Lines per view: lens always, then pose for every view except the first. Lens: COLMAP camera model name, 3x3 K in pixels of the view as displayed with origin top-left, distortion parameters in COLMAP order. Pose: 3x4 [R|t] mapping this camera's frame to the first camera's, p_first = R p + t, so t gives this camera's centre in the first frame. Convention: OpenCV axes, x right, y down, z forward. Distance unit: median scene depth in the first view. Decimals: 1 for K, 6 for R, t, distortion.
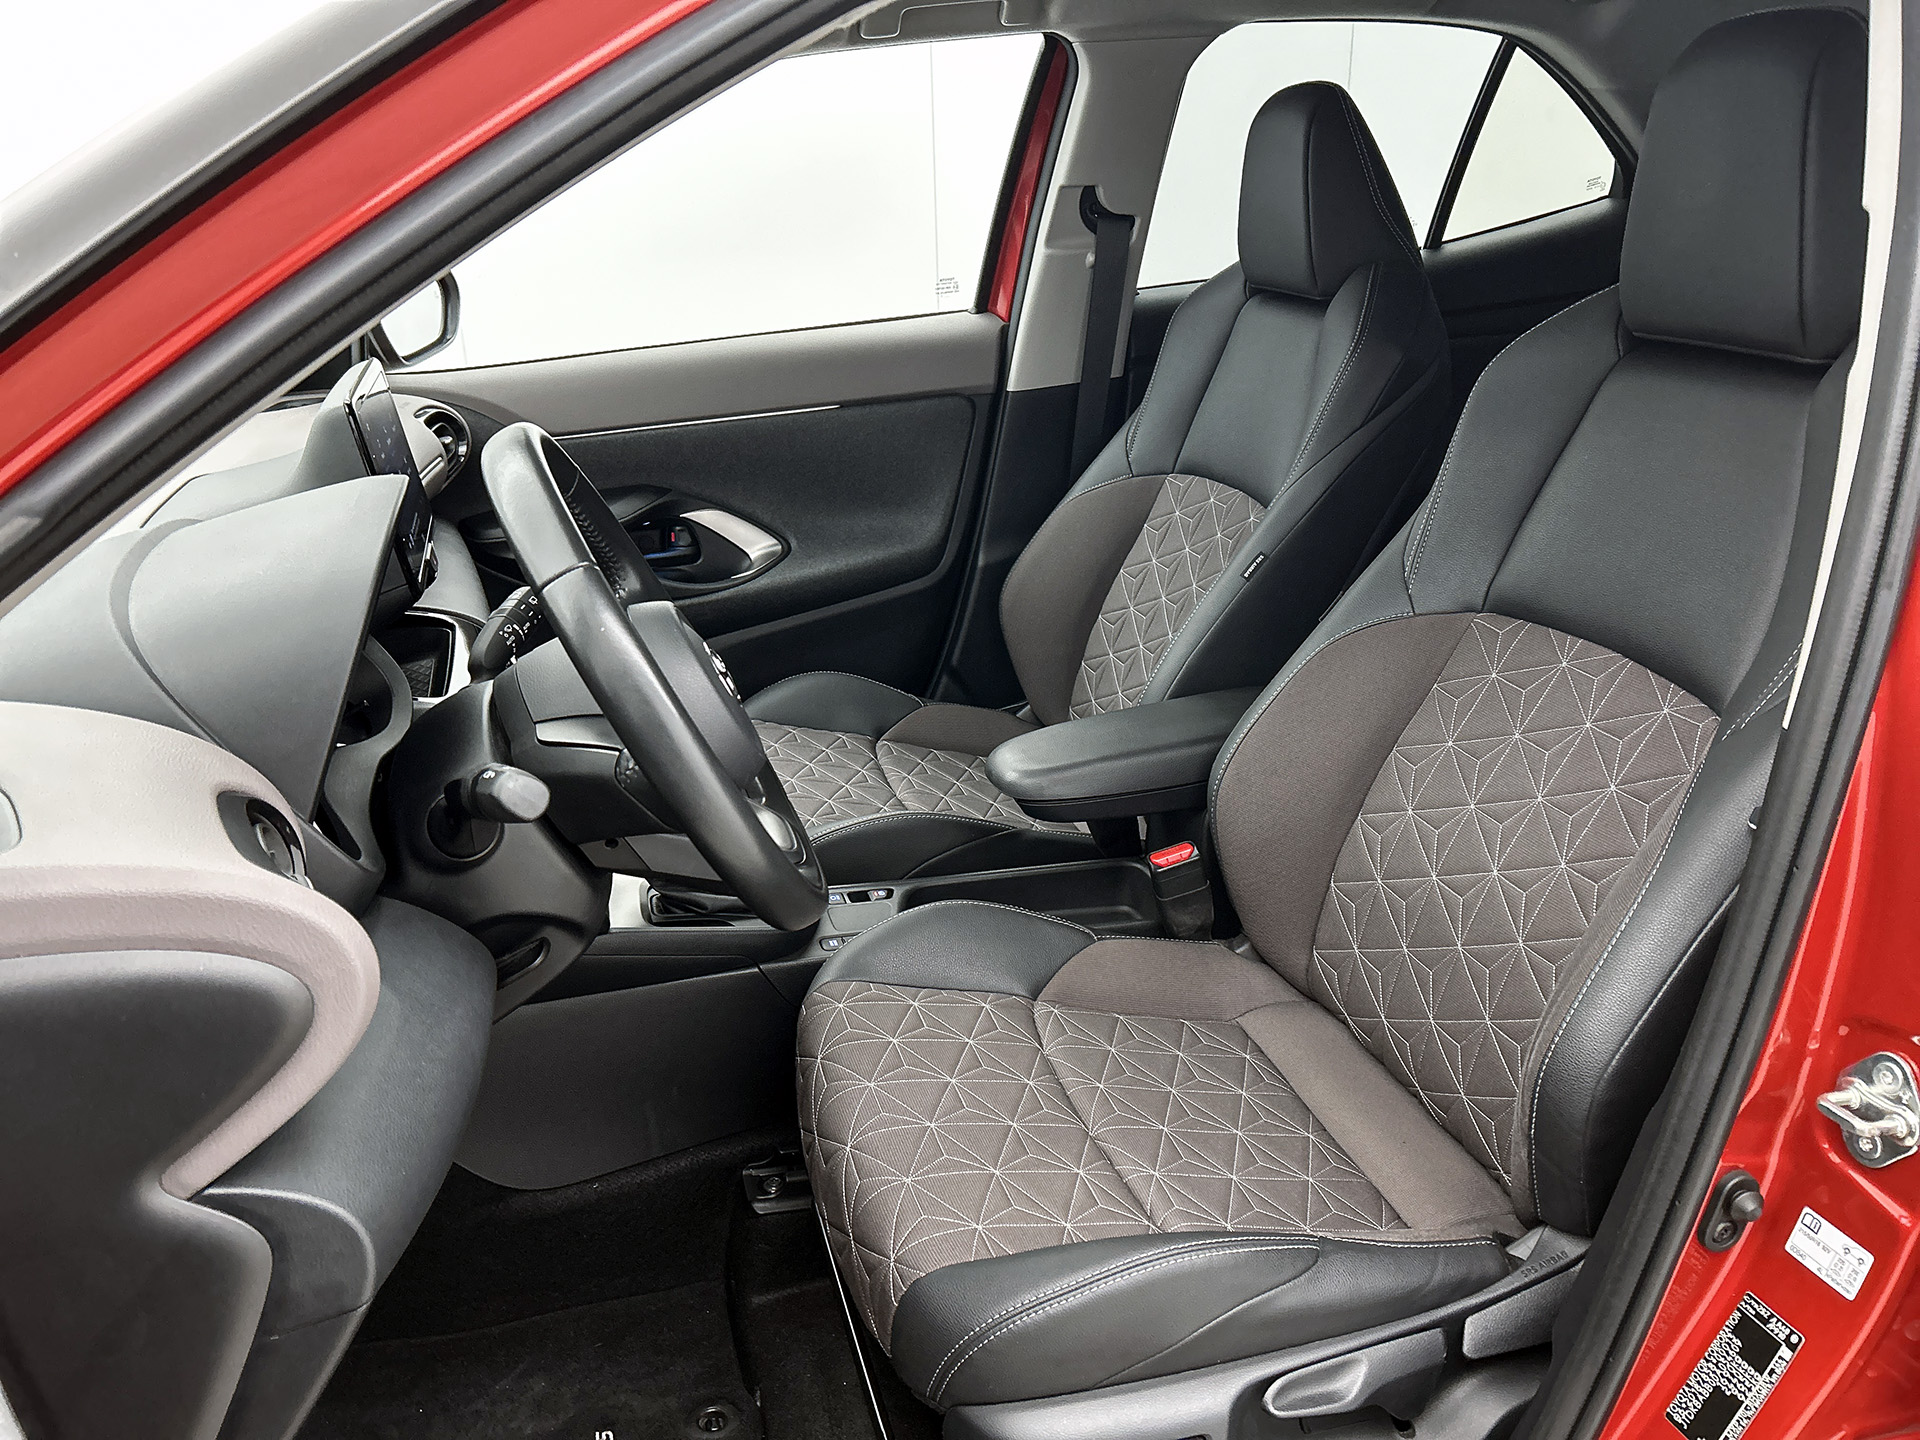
lens RADIAL K [[1441.3, 0, 944.1], [0, 1441.3, 724.6], [0, 0, 1]] dist [0.050745, -0.059074]
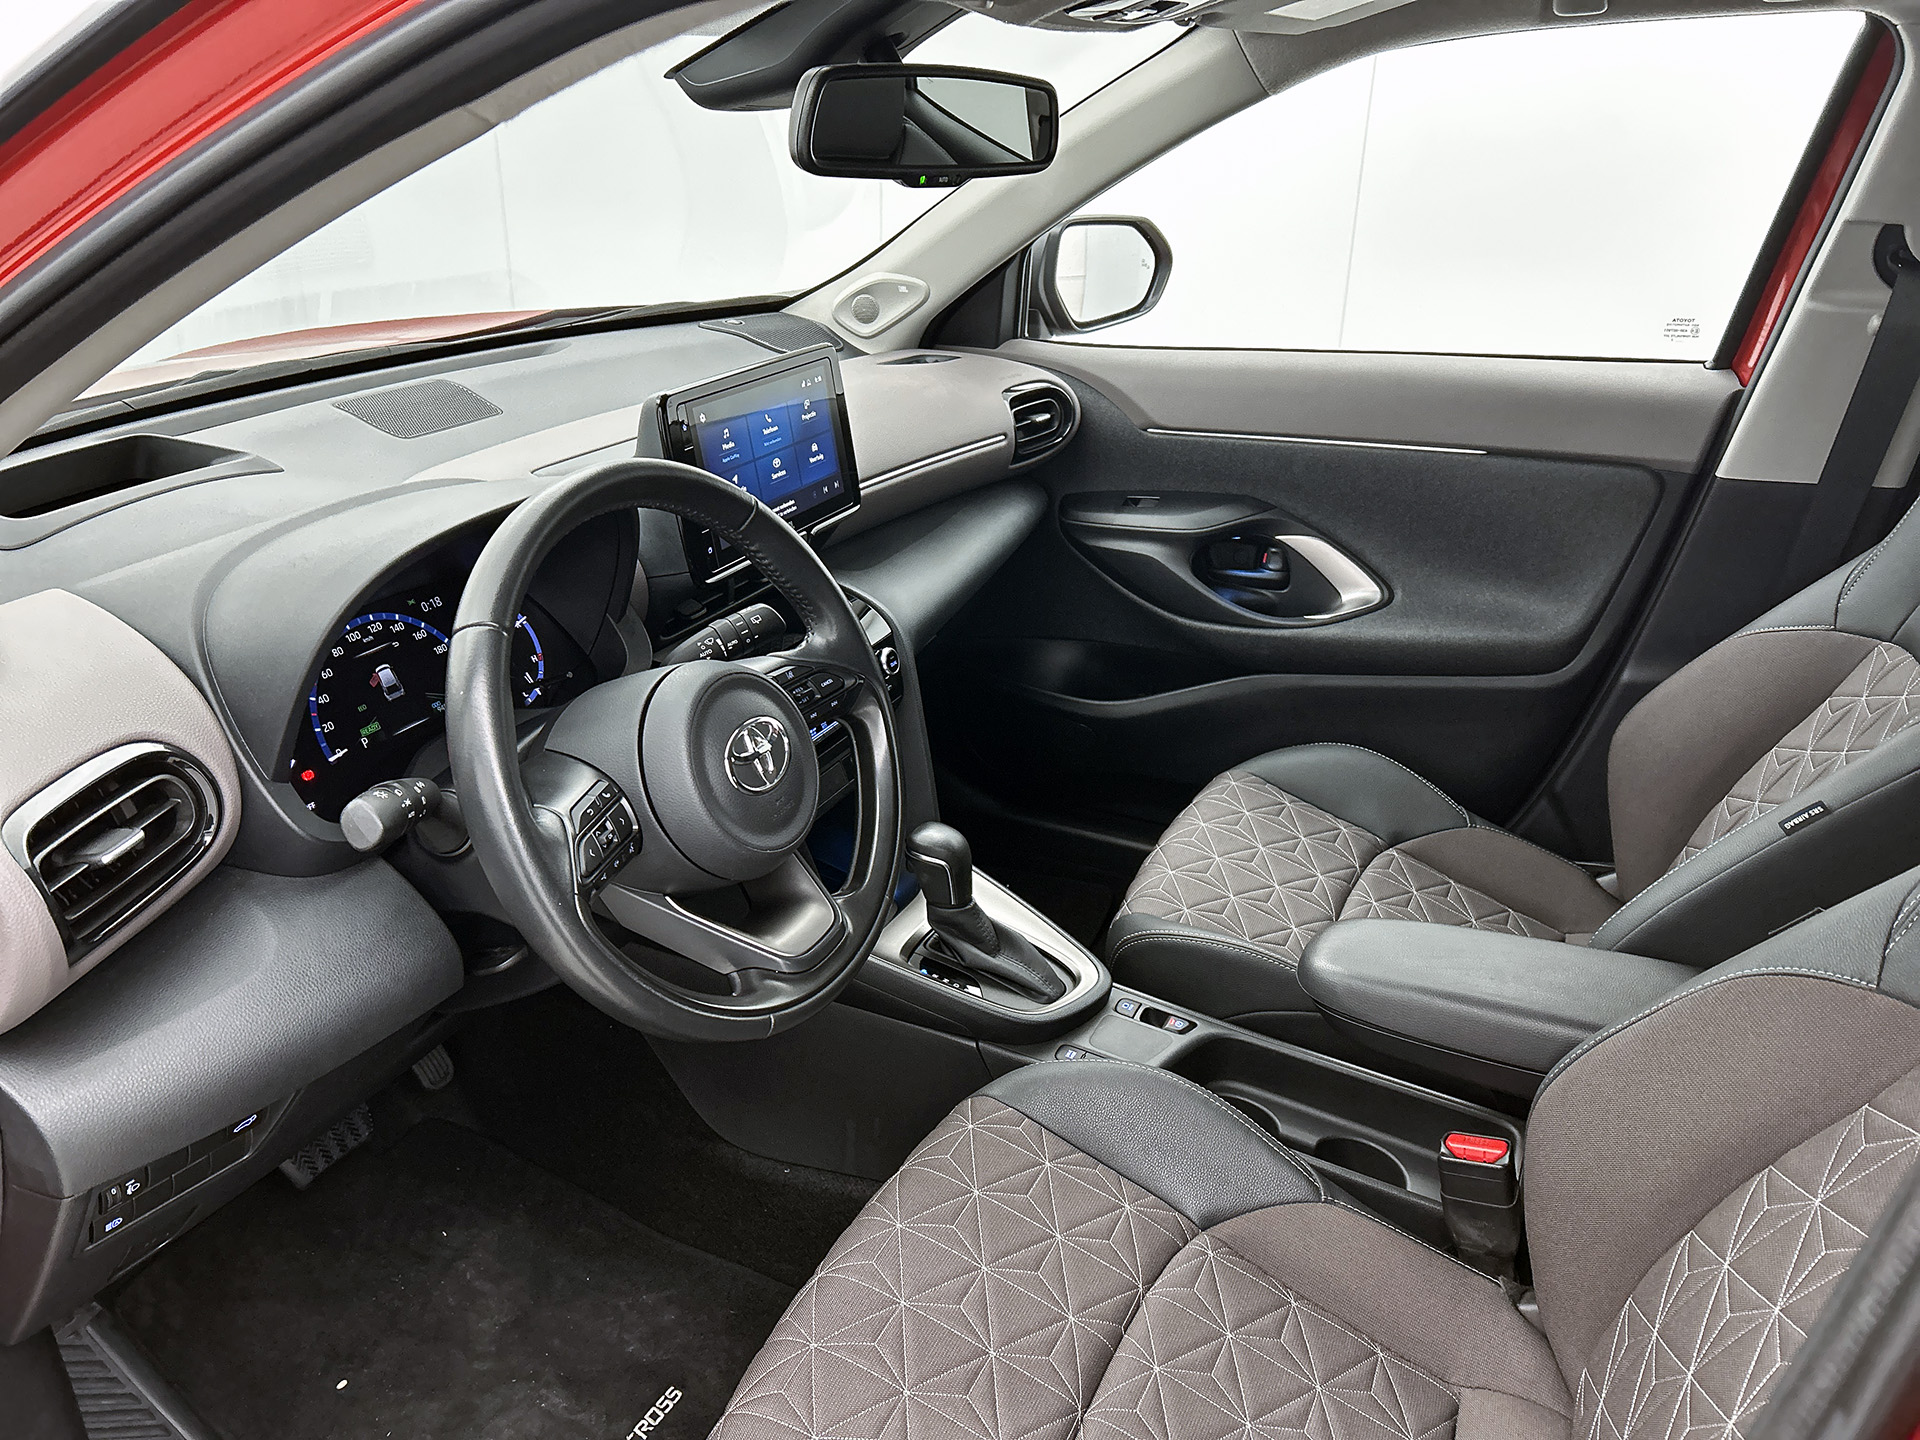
lens RADIAL K [[1441.3, 0, 965.5], [0, 1441.3, 726.8], [0, 0, 1]] dist [0.050745, -0.059074]
pose [[0.751420, 0.309048, -0.582972, 0.249980], [-0.275089, 0.949811, 0.148944, -0.118441], [0.599744, 0.048450, 0.798724, 0.169790]]
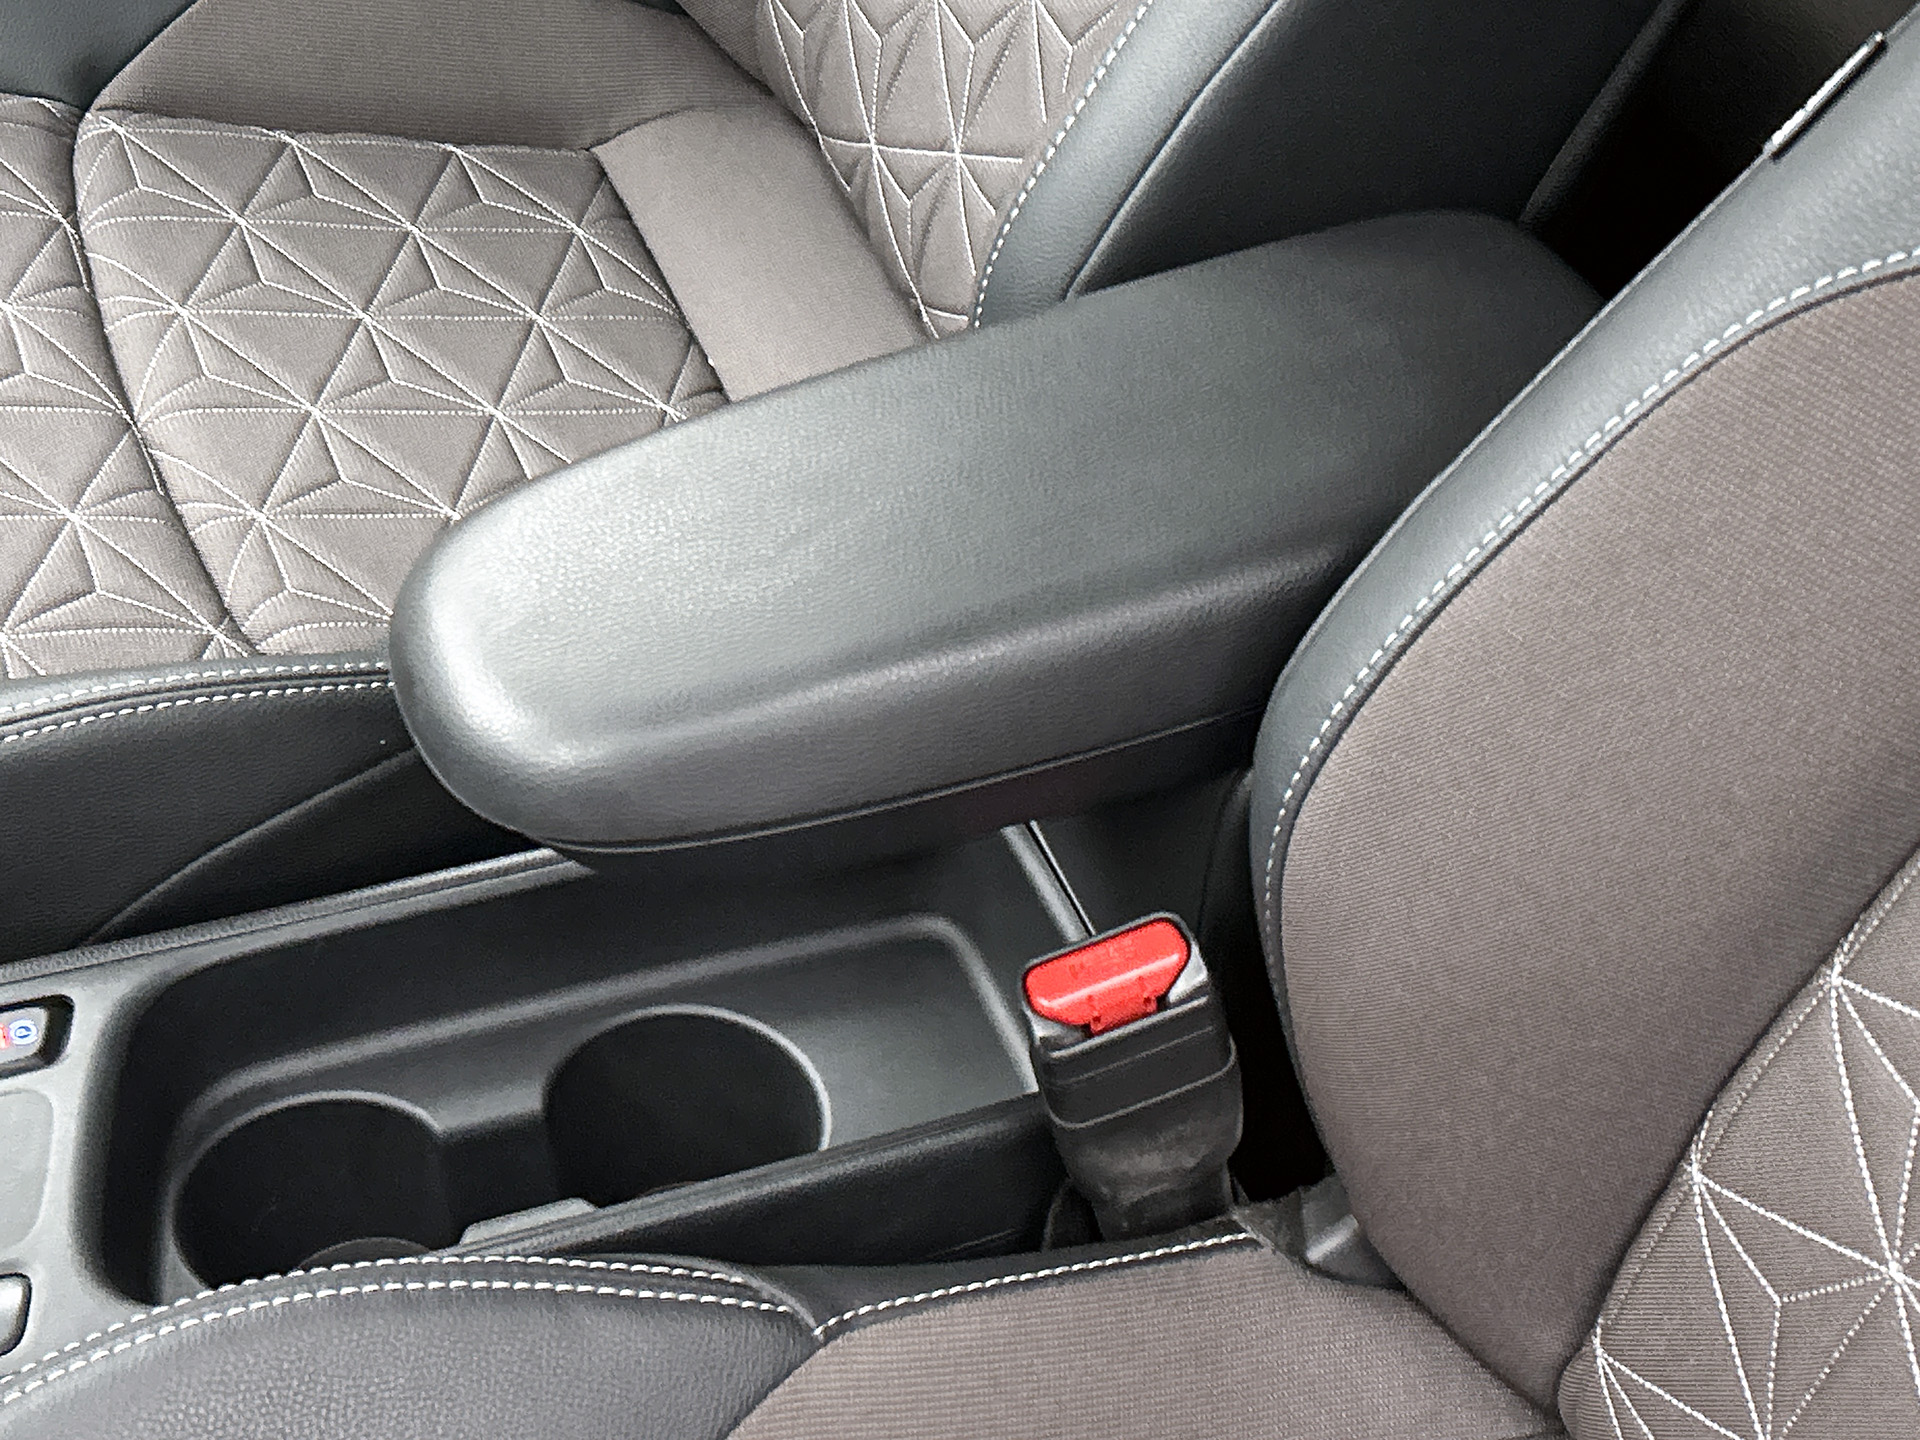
lens RADIAL K [[3083.6, 0, 975.1], [0, 3083.6, 714.9], [0, 0, 1]] dist [0.131042, 0.000000]
pose [[0.990559, -0.026998, 0.134399, 0.043526], [-0.029659, 0.914986, 0.402395, -0.138985], [-0.133837, -0.402582, 0.905547, 0.378612]]
